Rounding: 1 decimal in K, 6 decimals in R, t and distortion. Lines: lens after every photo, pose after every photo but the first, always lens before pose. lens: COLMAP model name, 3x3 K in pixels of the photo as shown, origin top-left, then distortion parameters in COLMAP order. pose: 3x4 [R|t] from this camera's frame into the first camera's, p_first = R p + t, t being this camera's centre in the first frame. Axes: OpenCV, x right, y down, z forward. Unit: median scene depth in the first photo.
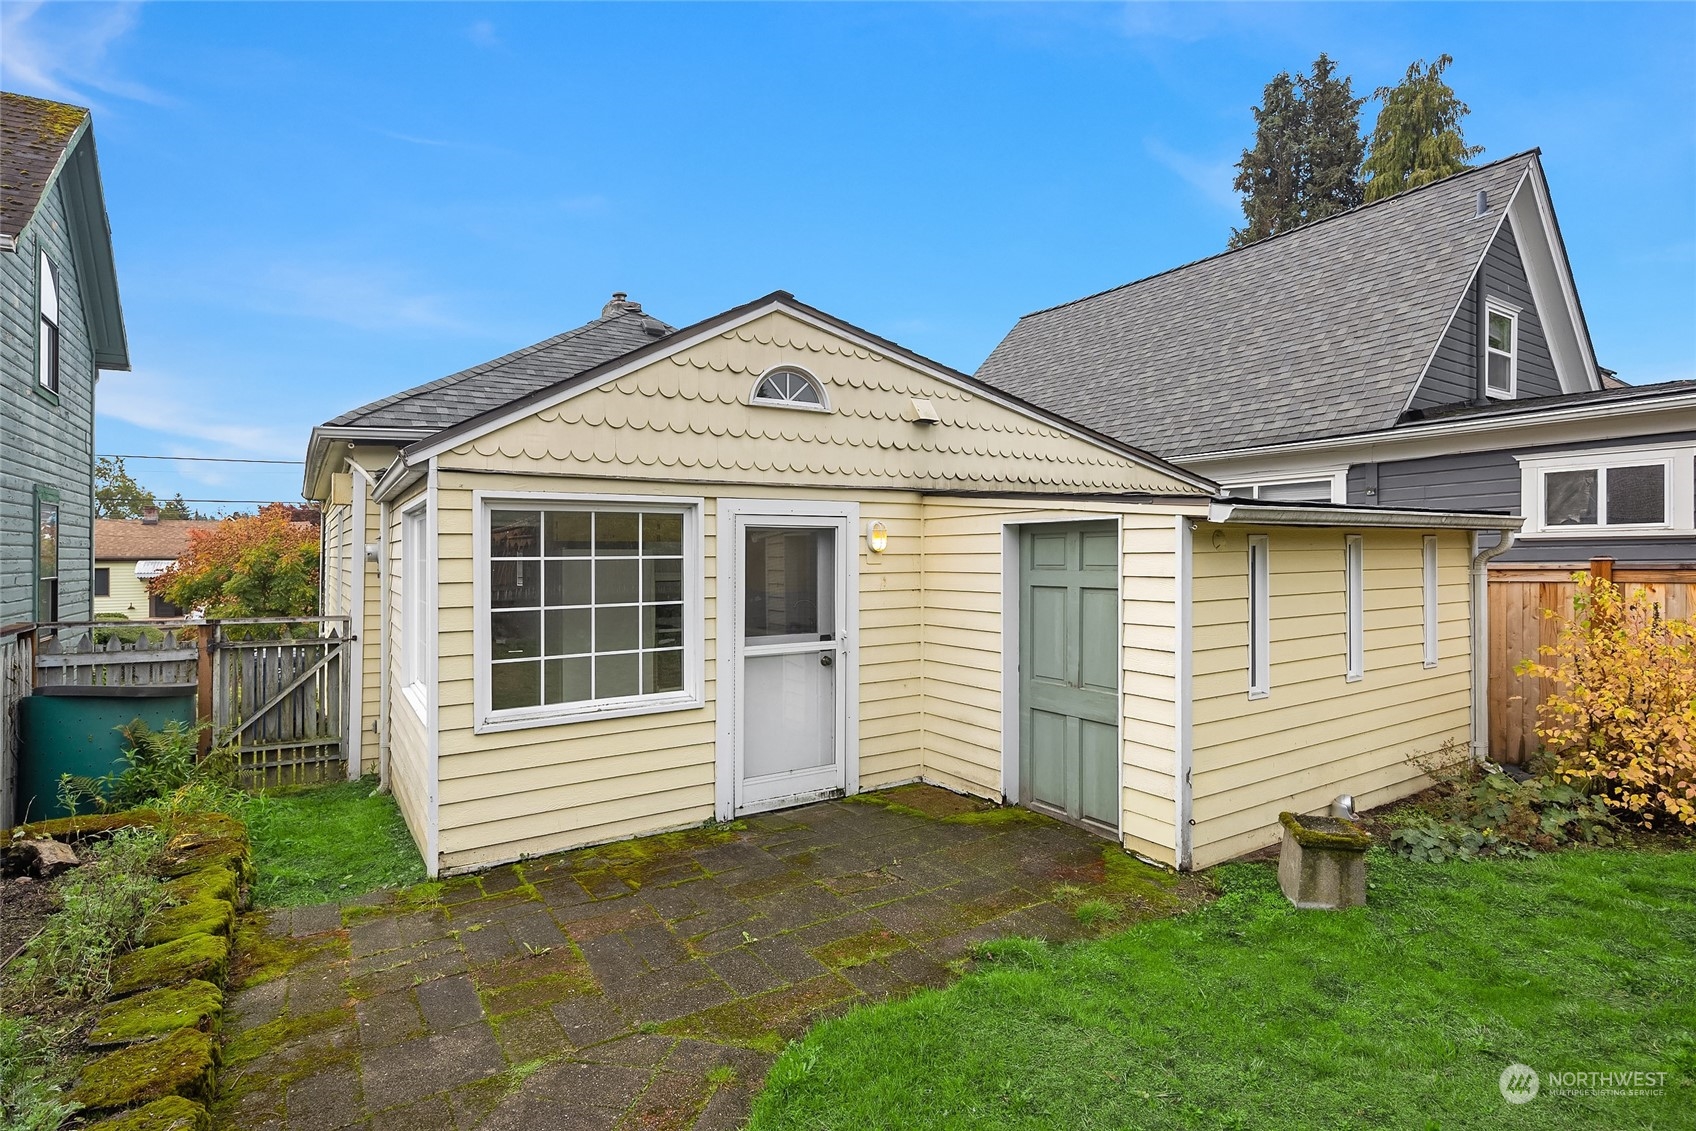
lens RADIAL K [[830.5, 0, 842.1], [0, 830.5, 559.8], [0, 0, 1]] dist [-0.000420, -0.001417]
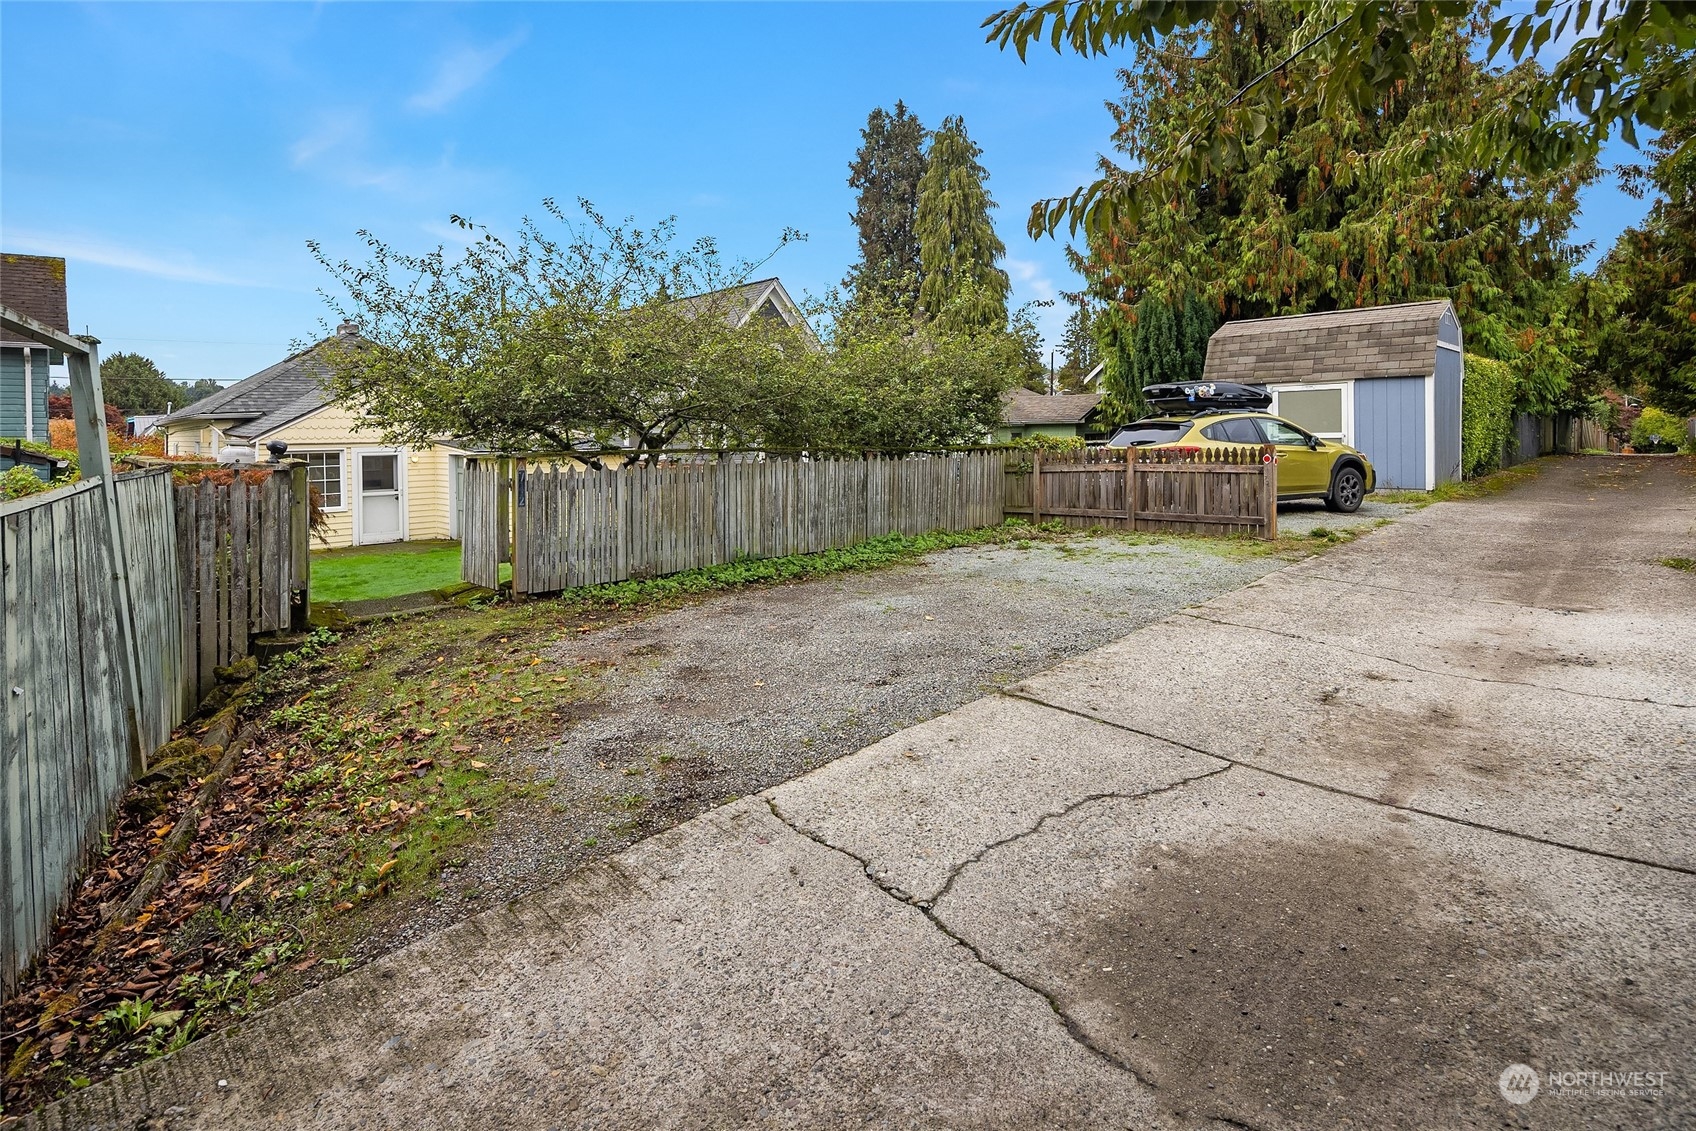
lens RADIAL K [[830.5, 0, 828.6], [0, 830.5, 459.7], [0, 0, 1]] dist [-0.000420, -0.001417]
pose [[0.981754, -0.012523, 0.189744, 0.956842], [0.008436, 0.999715, 0.022333, -0.074375], [-0.189969, -0.020325, 0.981580, -2.289961]]
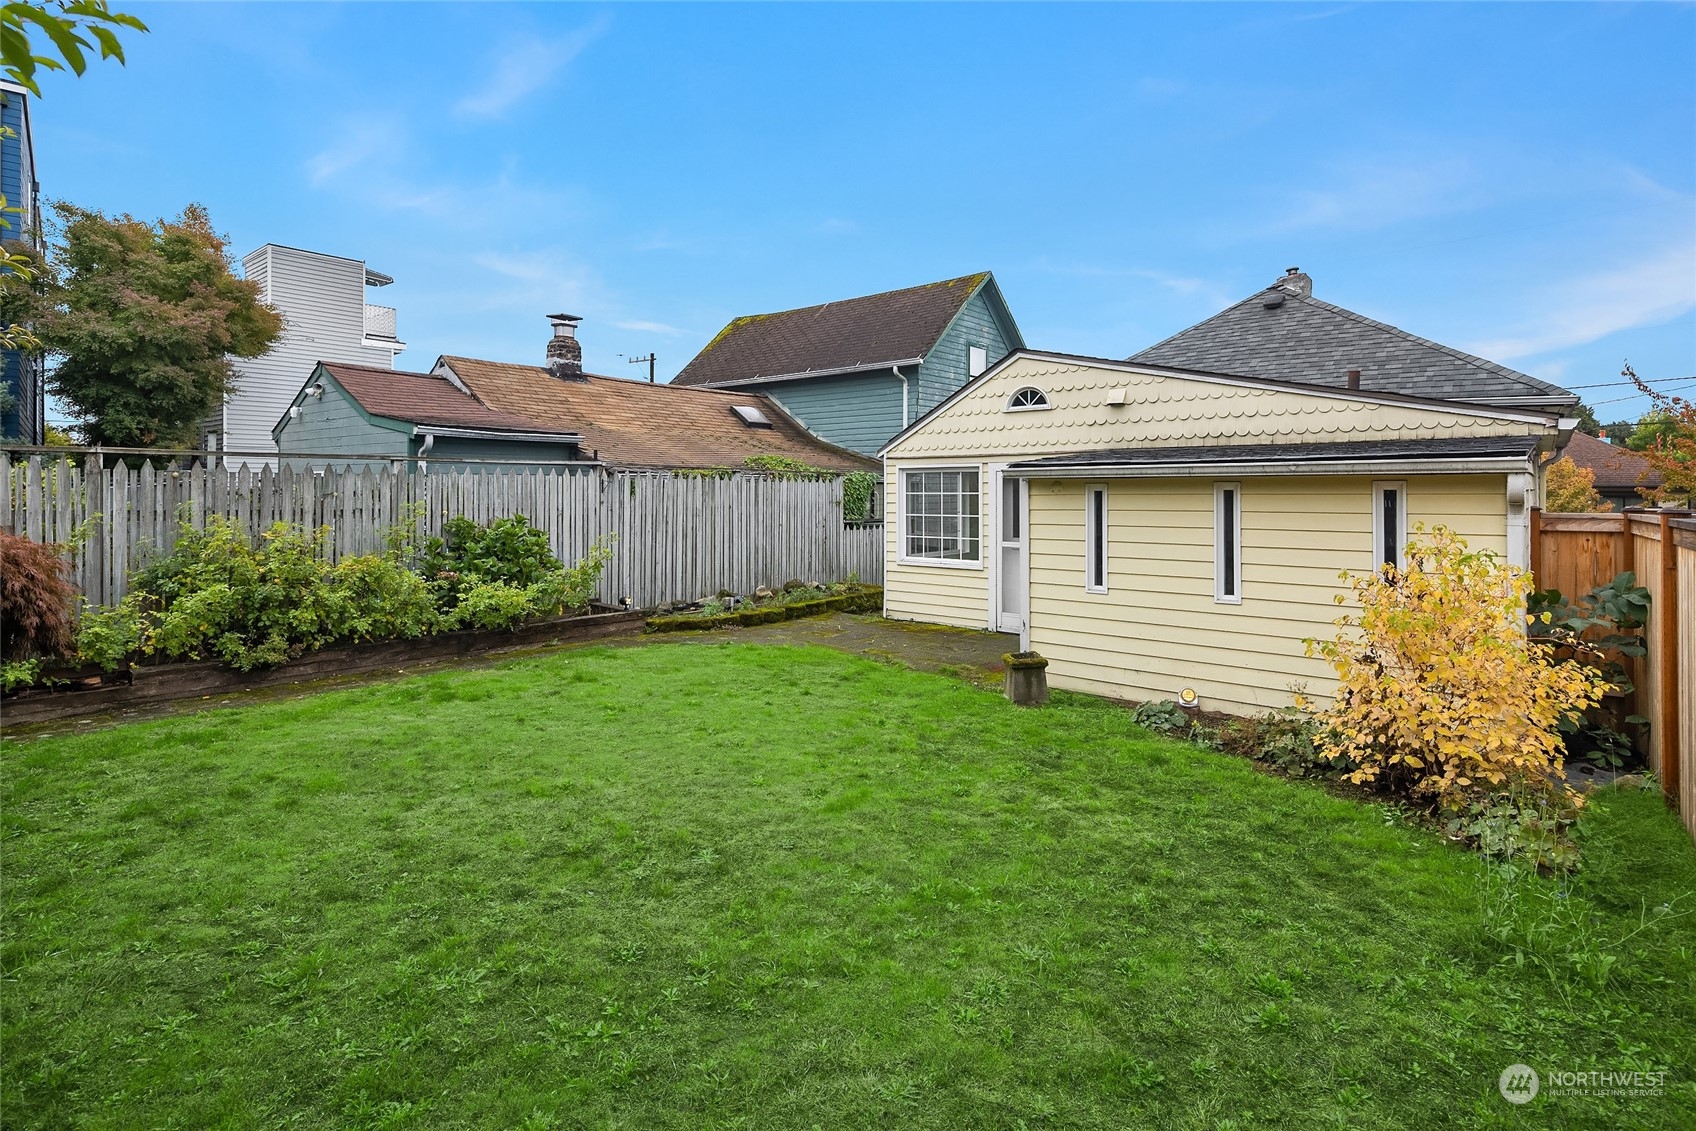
lens RADIAL K [[830.5, 0, 840.3], [0, 830.5, 476.7], [0, 0, 1]] dist [-0.000420, -0.001417]
pose [[0.275718, -0.007168, -0.961212, 1.440117], [-0.005160, 0.999947, -0.008937, -0.020829], [0.961225, 0.007424, 0.275666, 0.117995]]
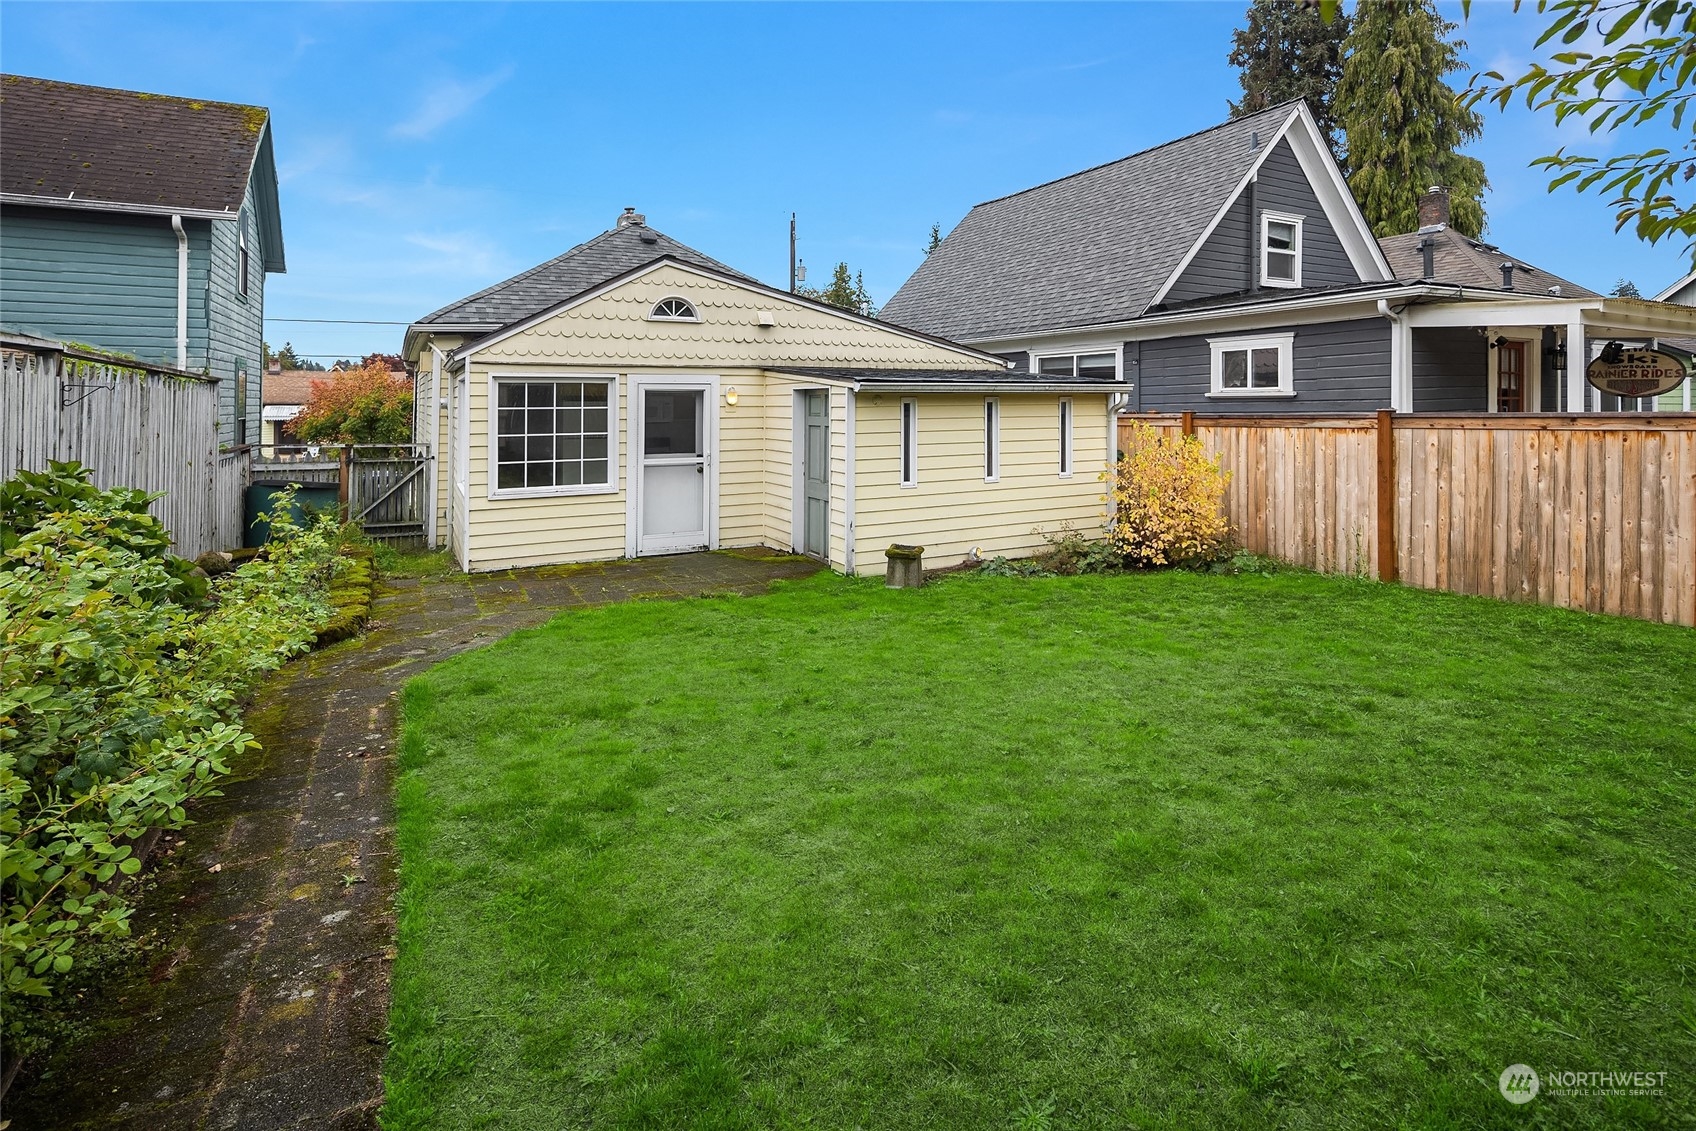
lens RADIAL K [[830.5, 0, 849.0], [0, 830.5, 402.7], [0, 0, 1]] dist [-0.000420, -0.001417]
pose [[0.996800, 0.004110, -0.079834, 0.407836], [-0.004520, 0.999978, -0.004956, -0.006645], [0.079812, 0.005301, 0.996796, -0.637636]]
